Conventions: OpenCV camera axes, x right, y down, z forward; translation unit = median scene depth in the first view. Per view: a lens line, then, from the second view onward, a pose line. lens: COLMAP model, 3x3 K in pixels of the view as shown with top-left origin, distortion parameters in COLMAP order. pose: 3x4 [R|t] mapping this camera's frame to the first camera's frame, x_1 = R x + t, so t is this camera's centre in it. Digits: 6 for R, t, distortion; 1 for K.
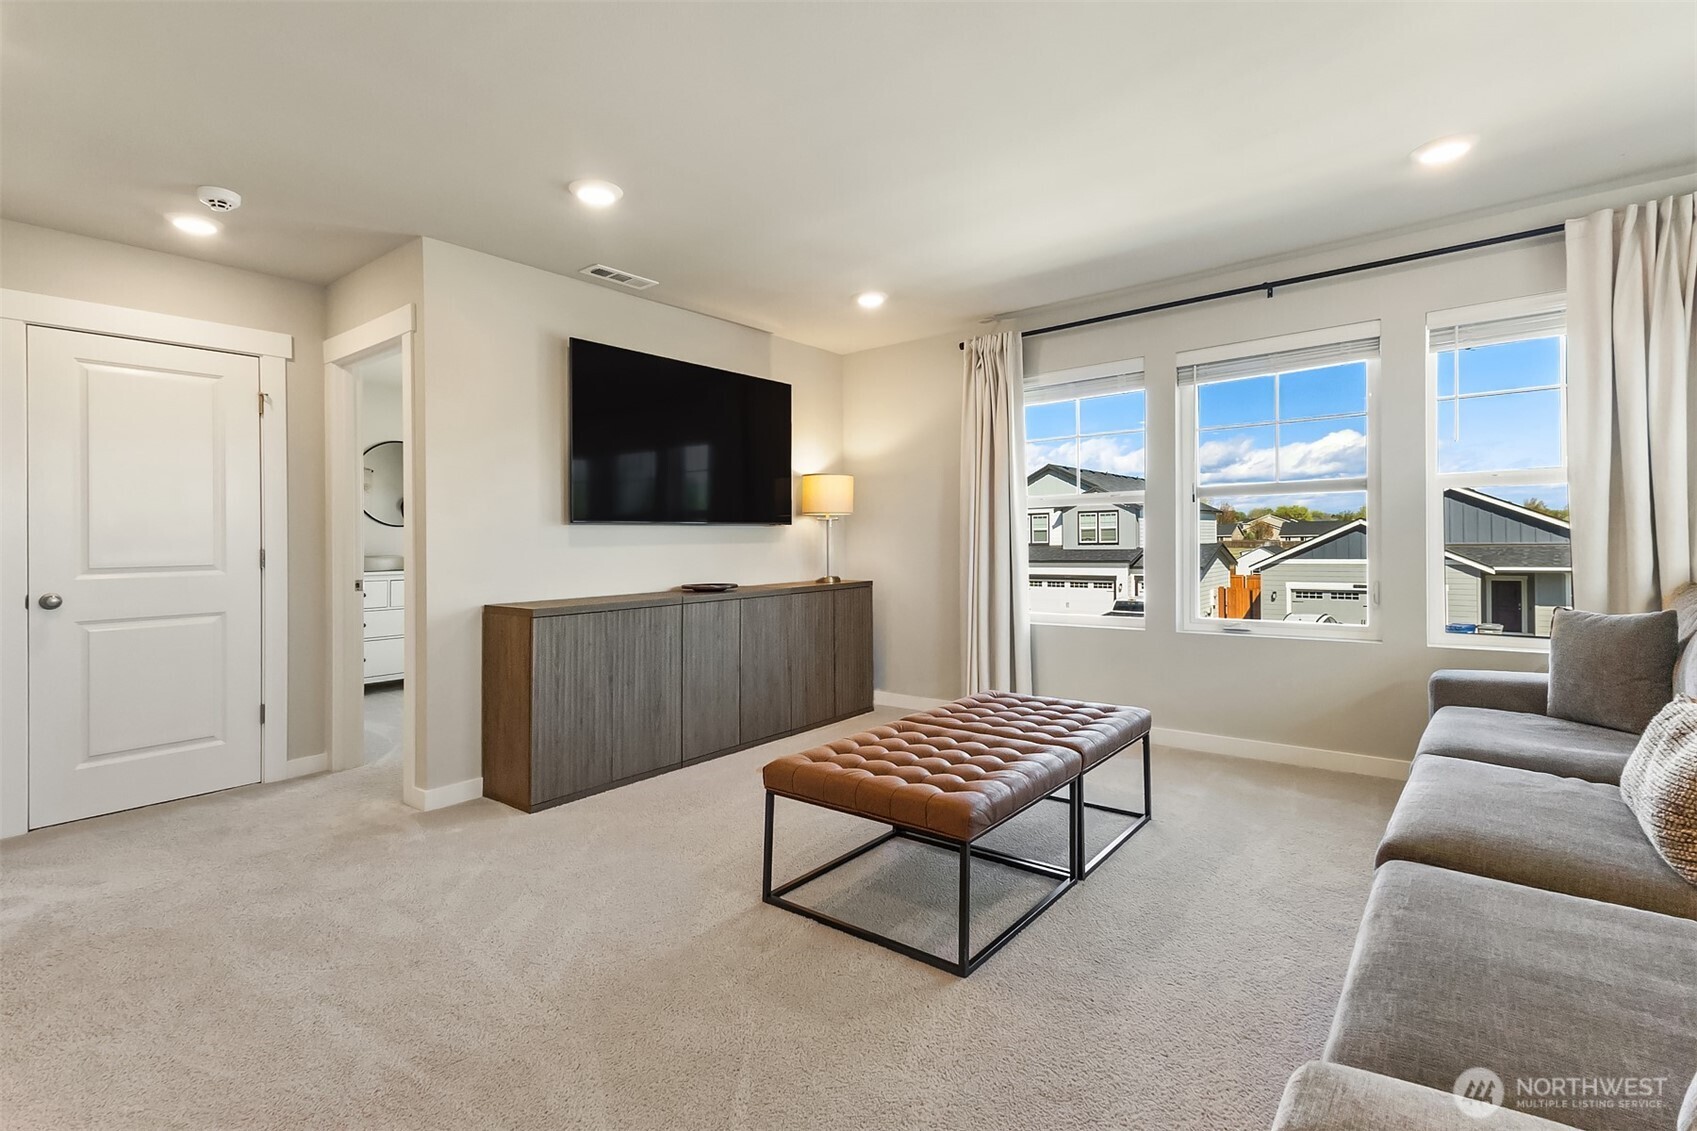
lens RADIAL K [[786.4, 0, 846.1], [0, 786.4, 521.6], [0, 0, 1]] dist [0.000926, -0.000169]
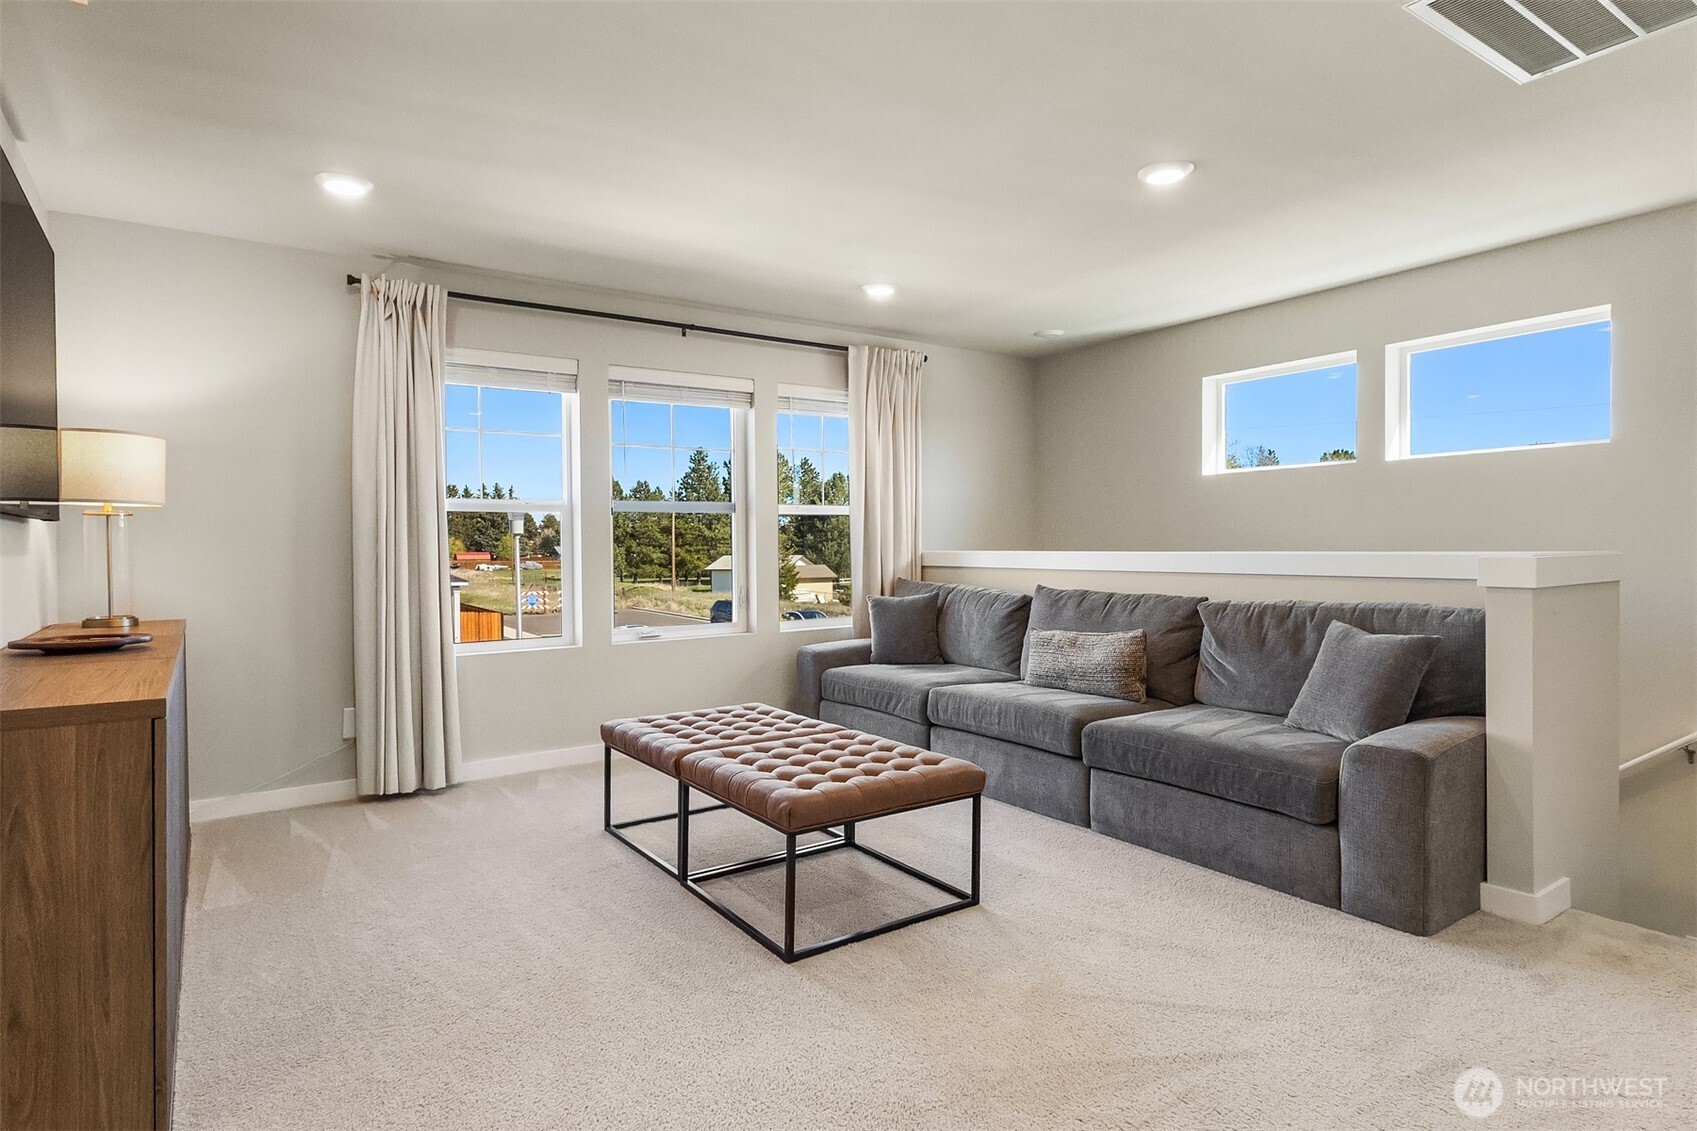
lens RADIAL K [[897.3, 0, 848.5], [0, 897.3, 565.5], [0, 0, 1]] dist [0.000653, 0.000201]
pose [[0.278363, -0.006810, 0.960452, -0.594354], [-0.020587, 0.999703, 0.013055, 0.018858], [-0.960255, -0.023407, 0.278140, 0.389424]]
